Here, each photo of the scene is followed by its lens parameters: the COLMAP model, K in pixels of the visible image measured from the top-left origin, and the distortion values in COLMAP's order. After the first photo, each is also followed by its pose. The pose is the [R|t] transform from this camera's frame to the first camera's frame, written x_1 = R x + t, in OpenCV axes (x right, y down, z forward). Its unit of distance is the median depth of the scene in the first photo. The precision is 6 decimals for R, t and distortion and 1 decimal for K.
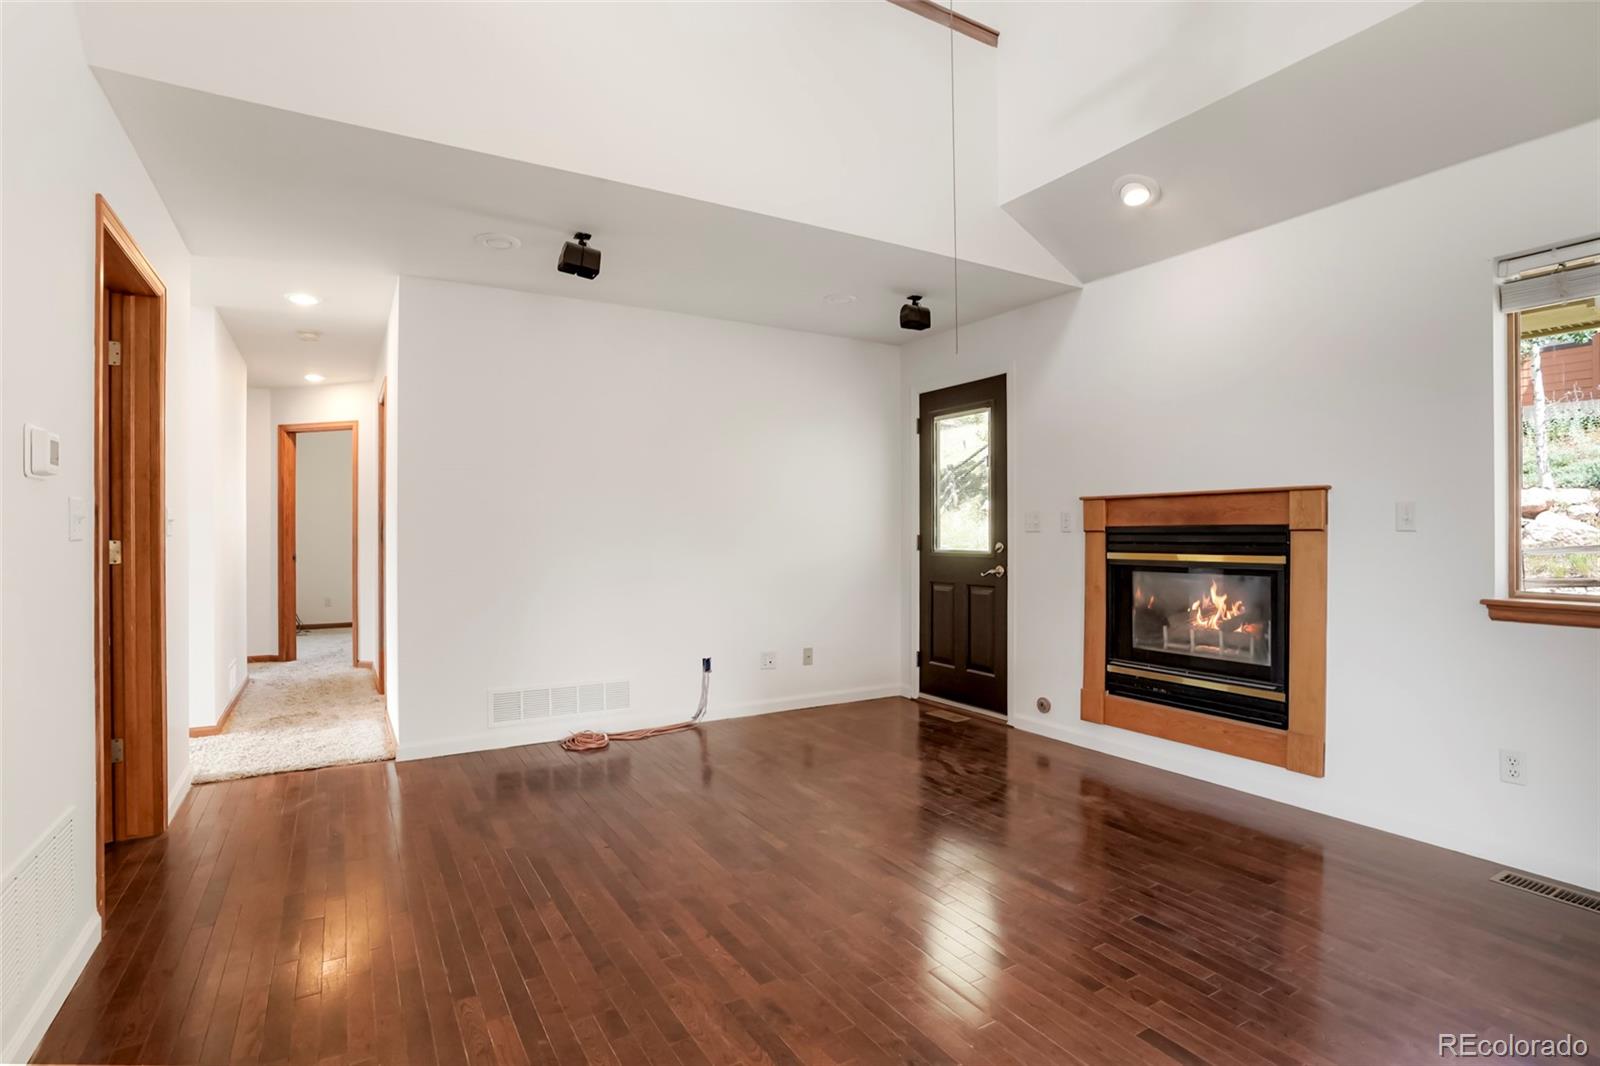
lens RADIAL K [[800.5, 0, 800.2], [0, 800.5, 532.9], [0, 0, 1]] dist [-0.003814, 0.000041]
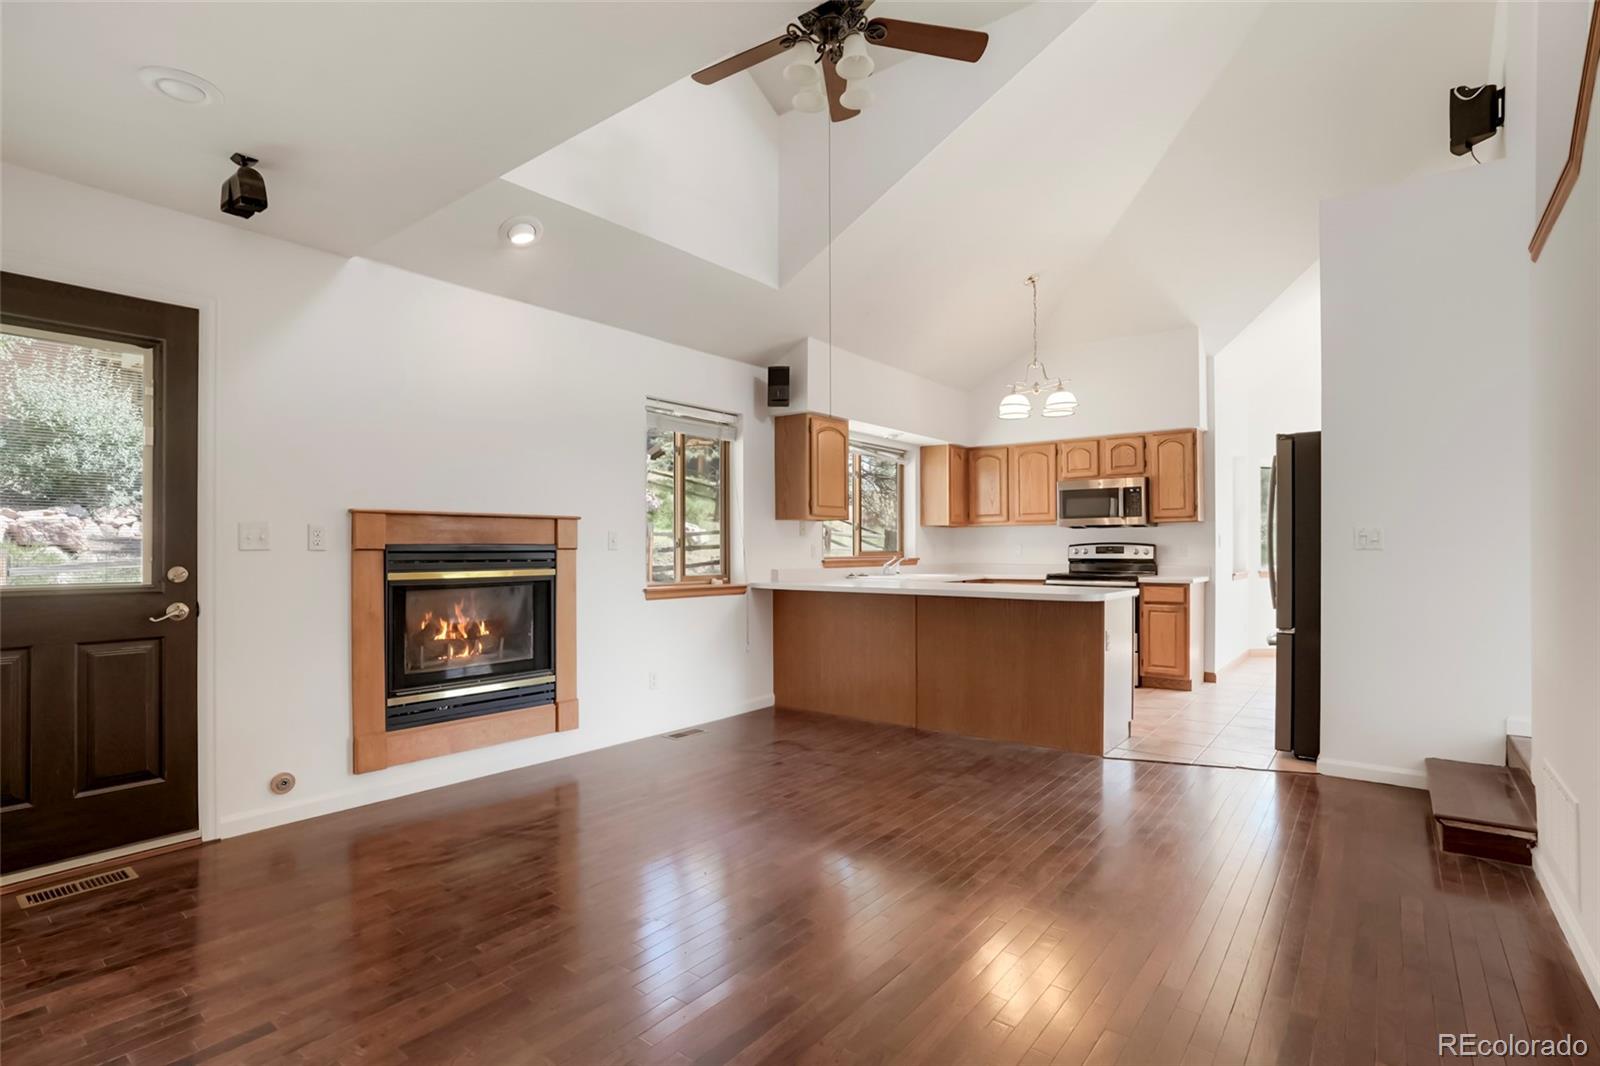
lens RADIAL K [[800.5, 0, 801.4], [0, 800.5, 534.8], [0, 0, 1]] dist [-0.003814, 0.000041]
pose [[-0.353499, 0.016189, 0.935295, -0.611747], [-0.000445, 0.999847, -0.017474, -0.003198], [-0.935435, -0.006593, -0.353438, 0.880938]]
